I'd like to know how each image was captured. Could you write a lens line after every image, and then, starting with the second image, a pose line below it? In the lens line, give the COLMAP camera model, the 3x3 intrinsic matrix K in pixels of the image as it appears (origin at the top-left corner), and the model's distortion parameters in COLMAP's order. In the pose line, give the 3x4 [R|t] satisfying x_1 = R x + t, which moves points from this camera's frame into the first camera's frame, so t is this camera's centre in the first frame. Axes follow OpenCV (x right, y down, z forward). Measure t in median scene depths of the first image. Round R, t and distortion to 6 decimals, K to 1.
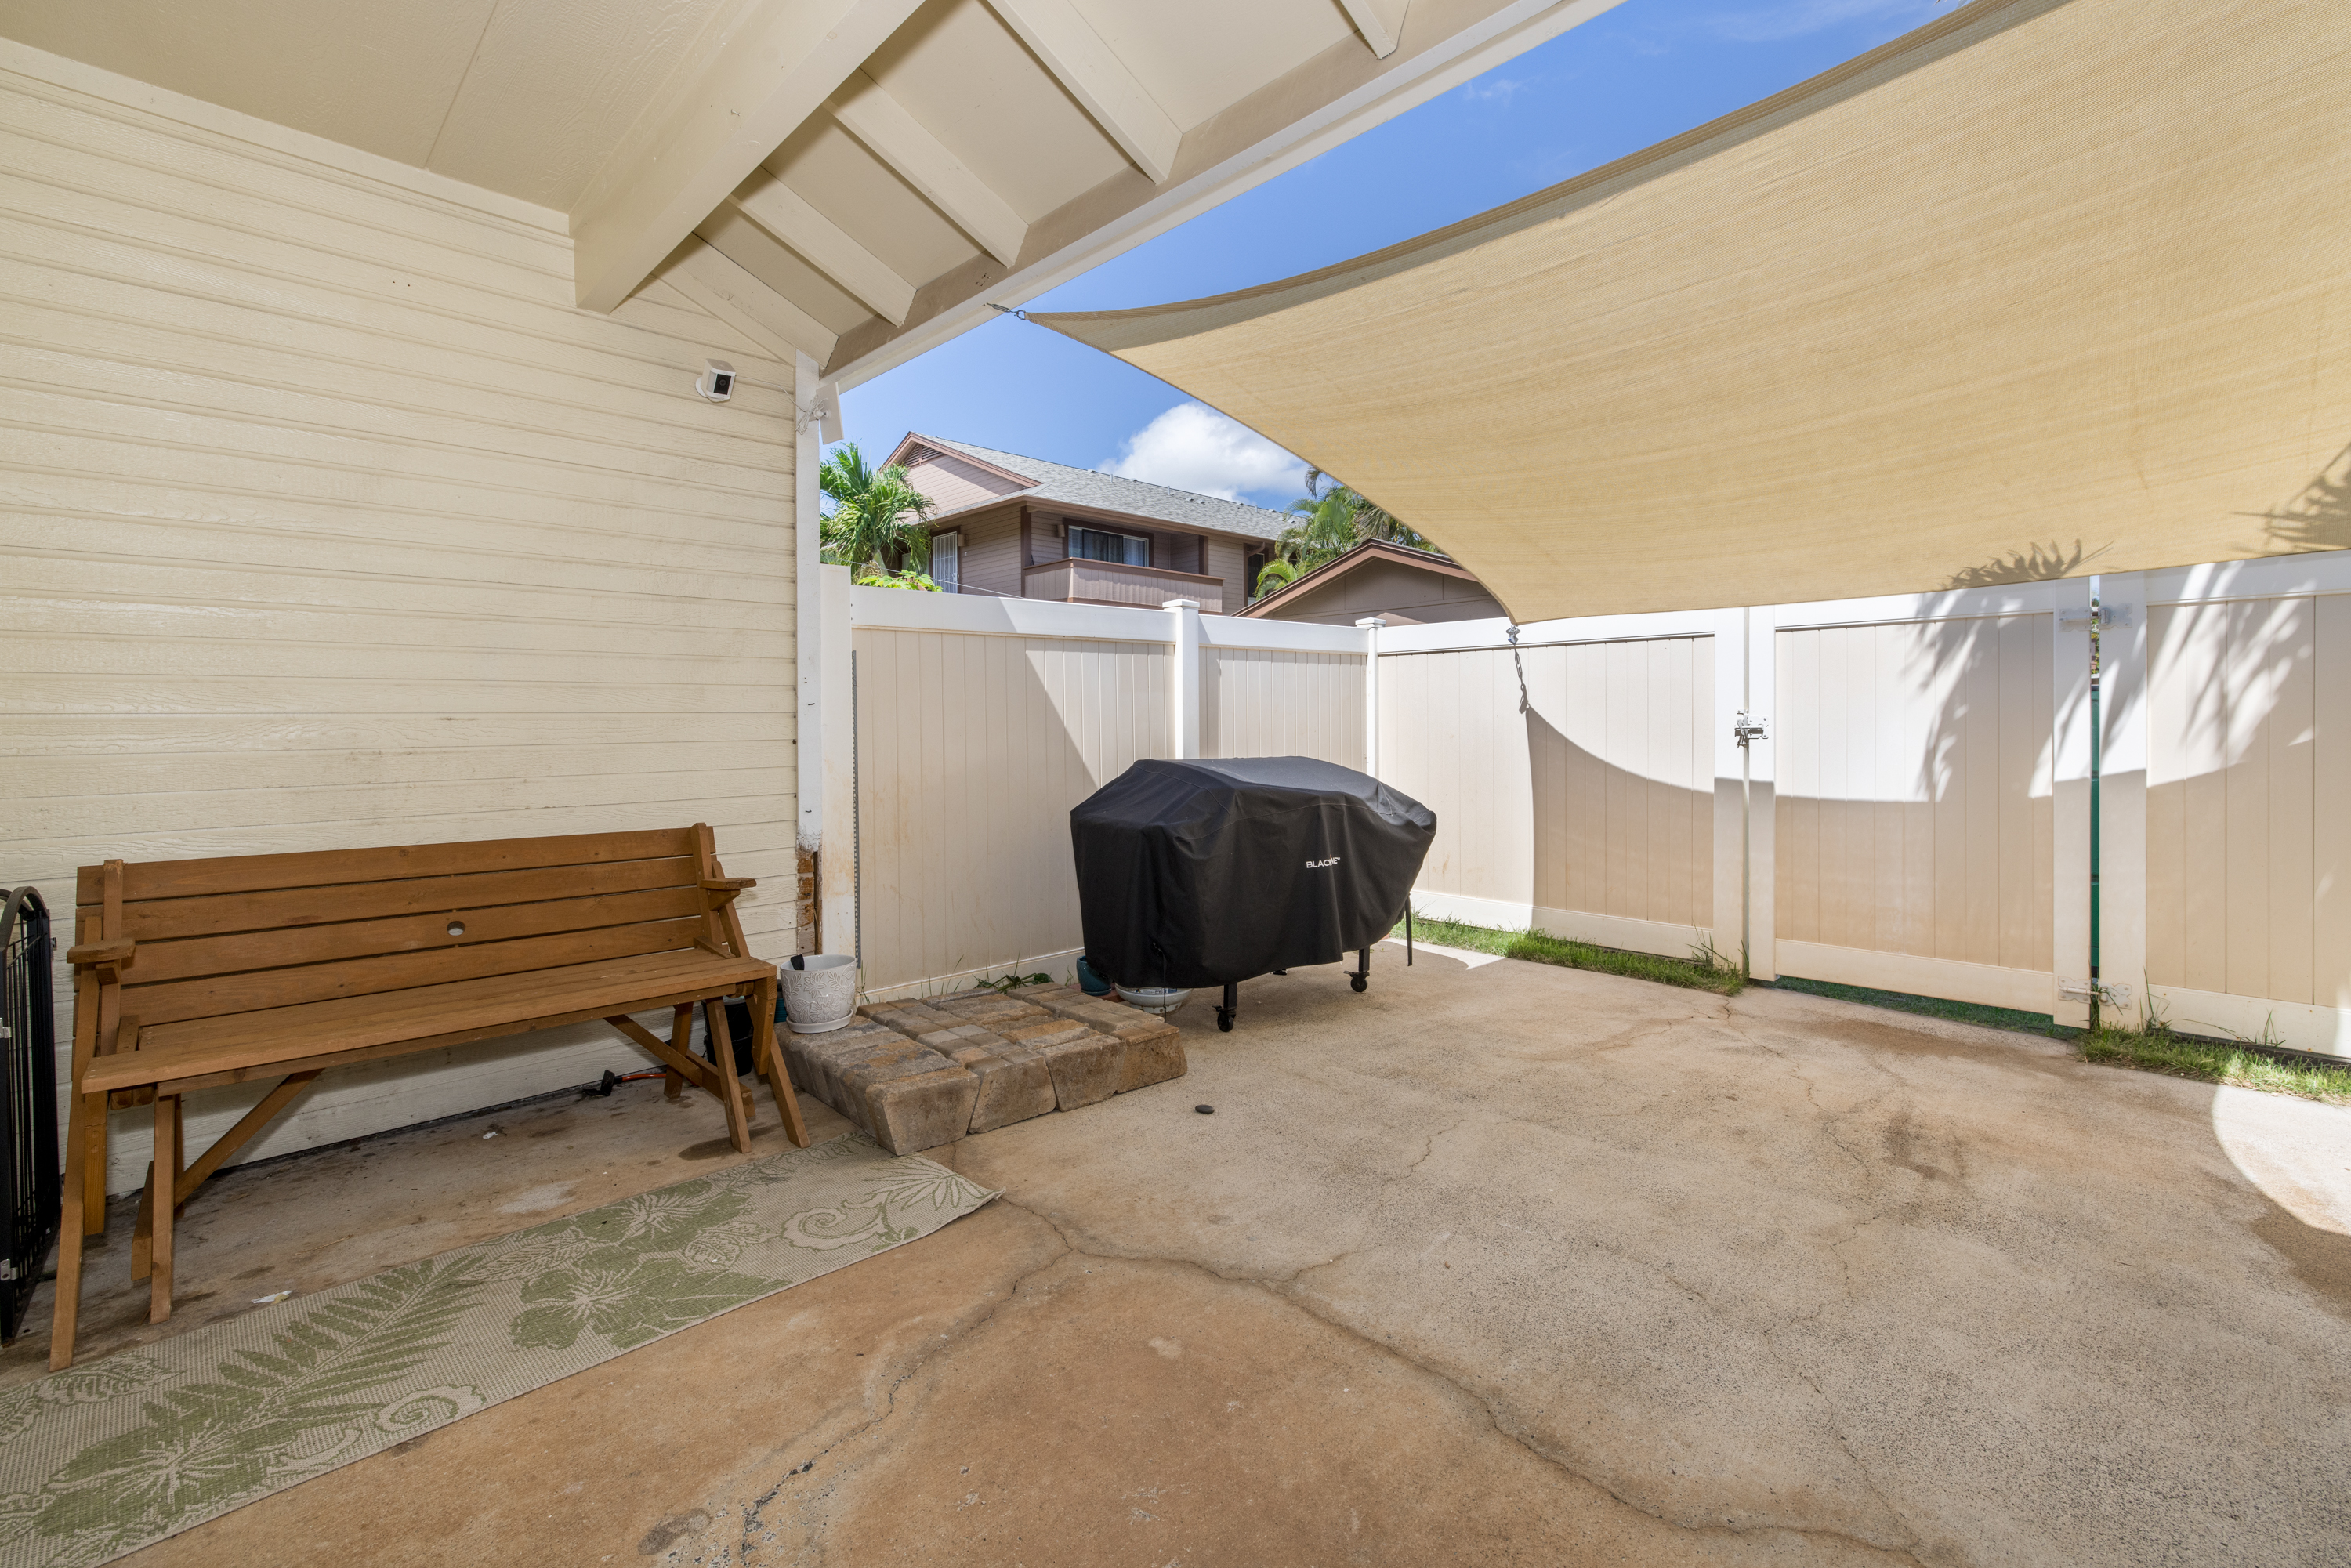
lens RADIAL K [[1018.0, 0, 1104.7], [0, 1018.0, 739.9], [0, 0, 1]] dist [0.000397, 0.000081]
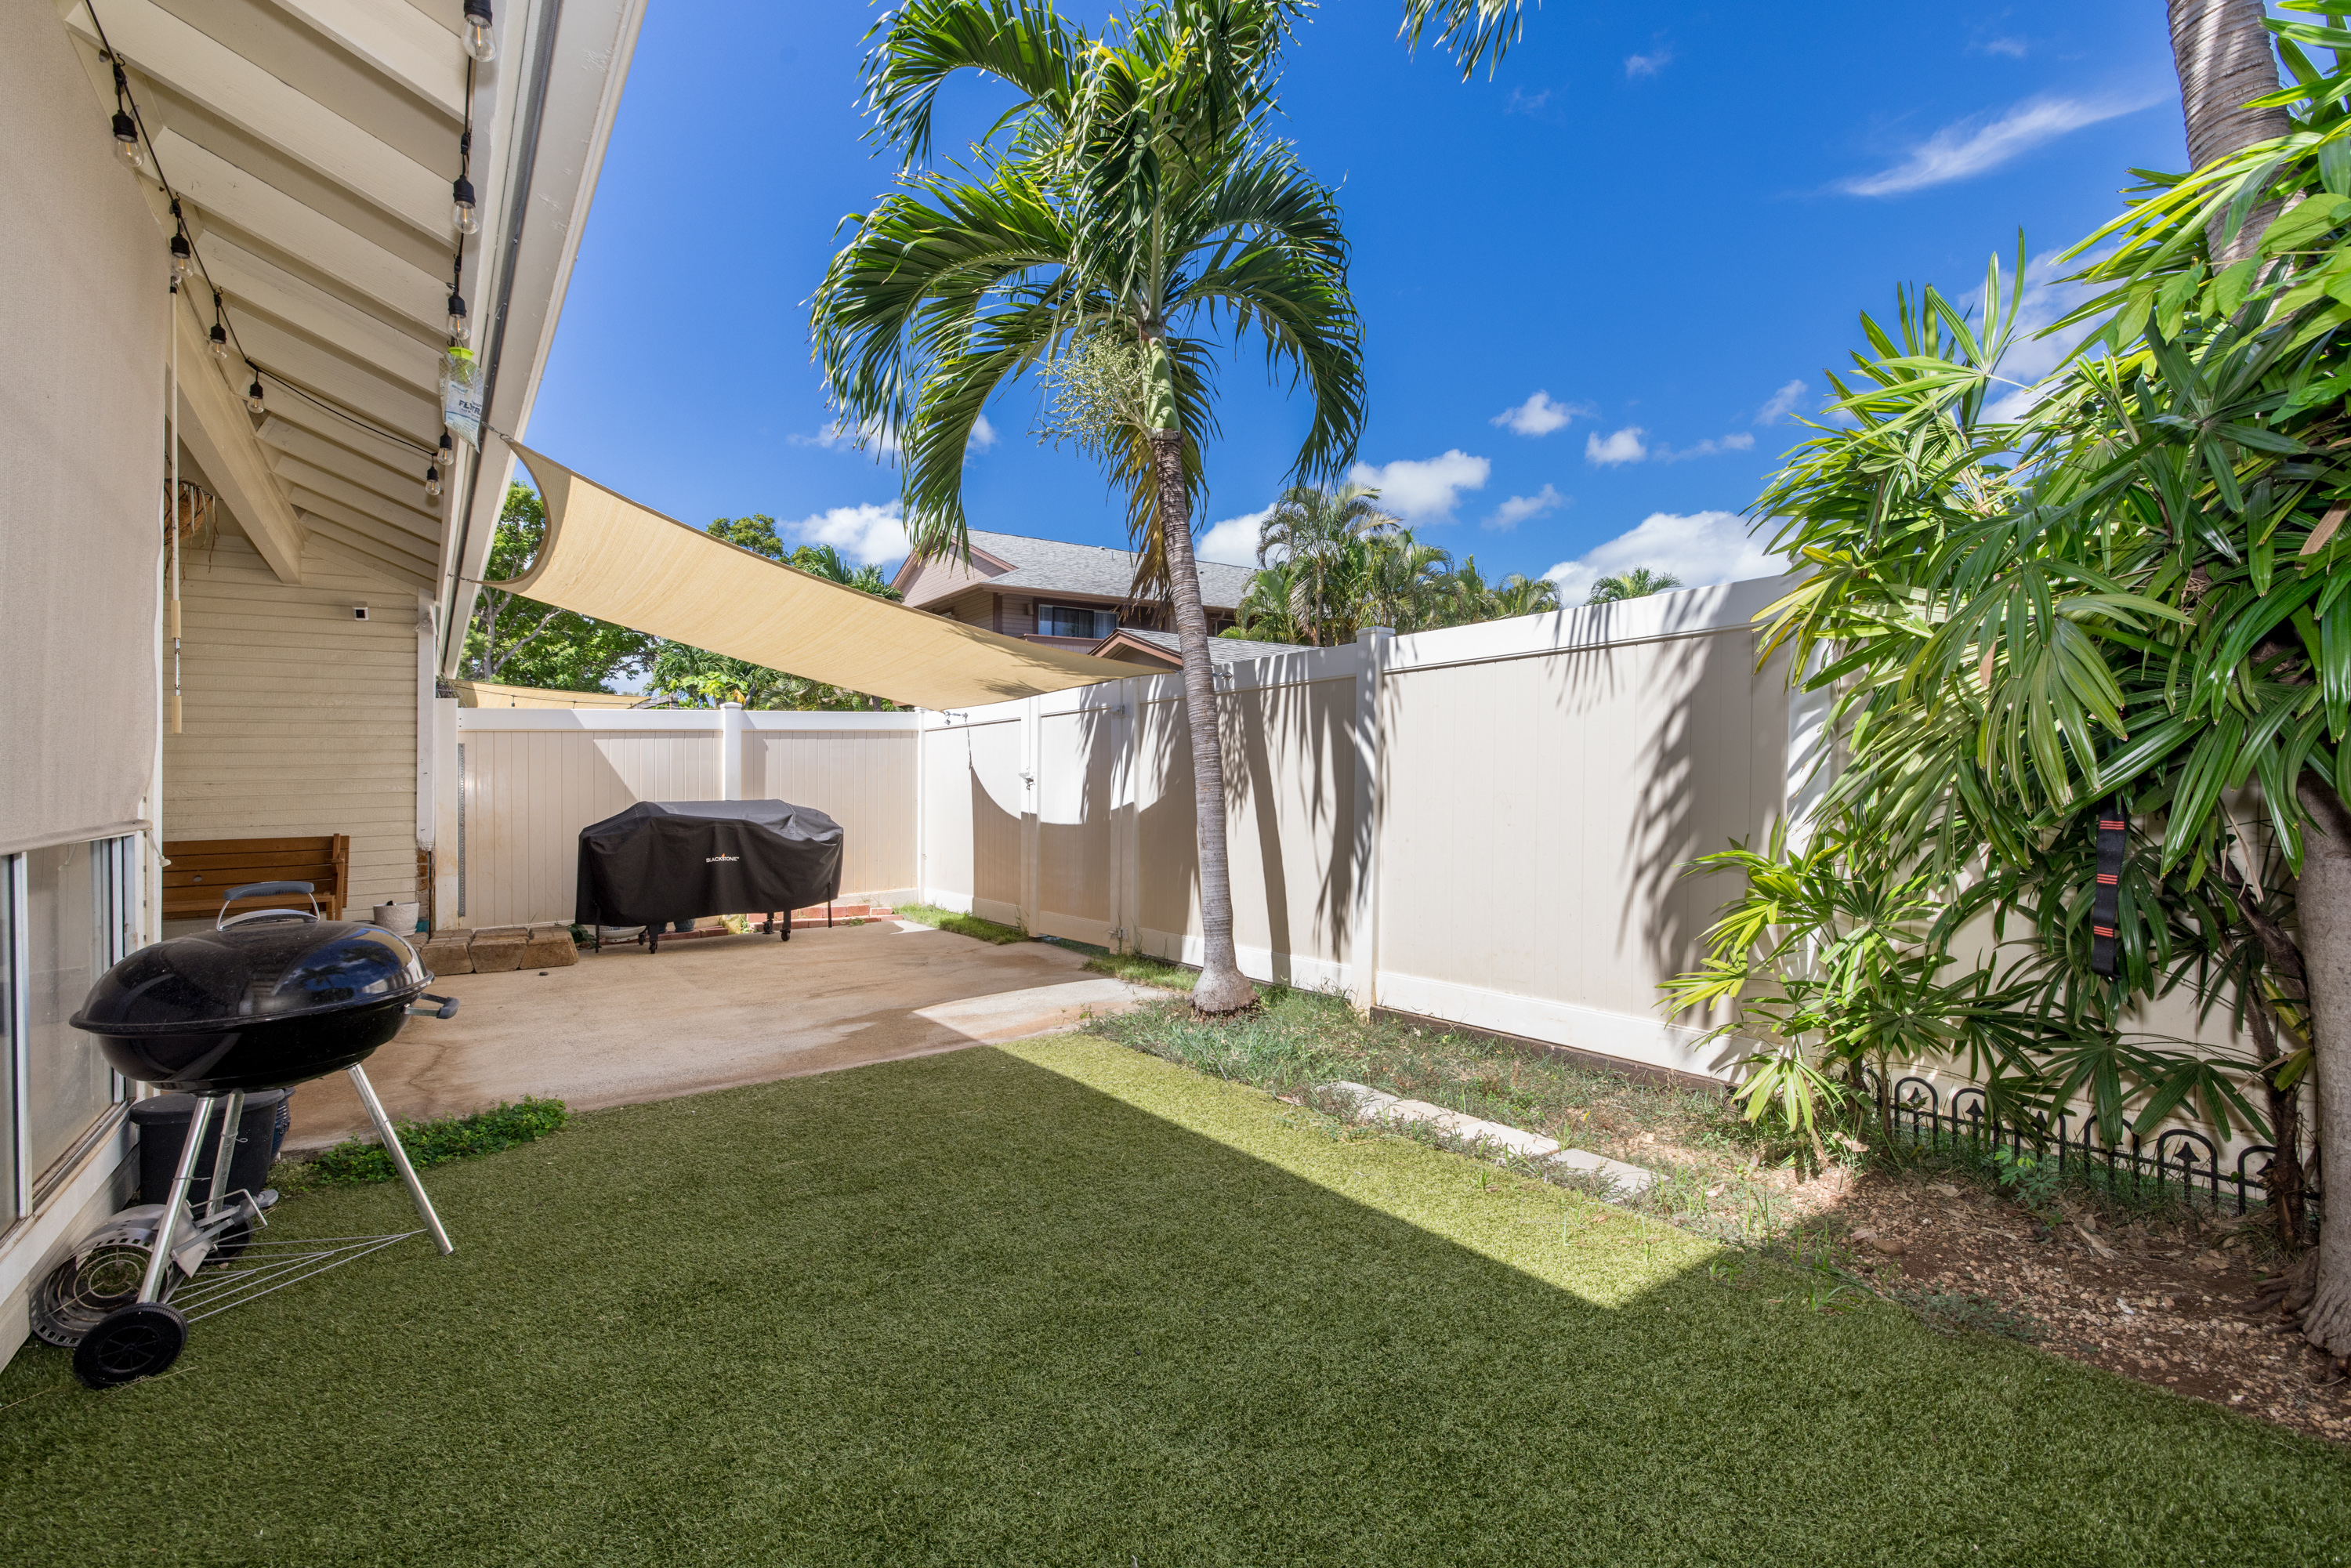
lens RADIAL K [[1045.0, 0, 1161.9], [0, 1045.0, 785.2], [0, 0, 1]] dist [0.001286, 0.000132]
pose [[0.990735, -0.012943, -0.135192, 1.383446], [0.012079, 0.999901, -0.007210, 0.017774], [0.135272, 0.005510, 0.990793, -0.769851]]
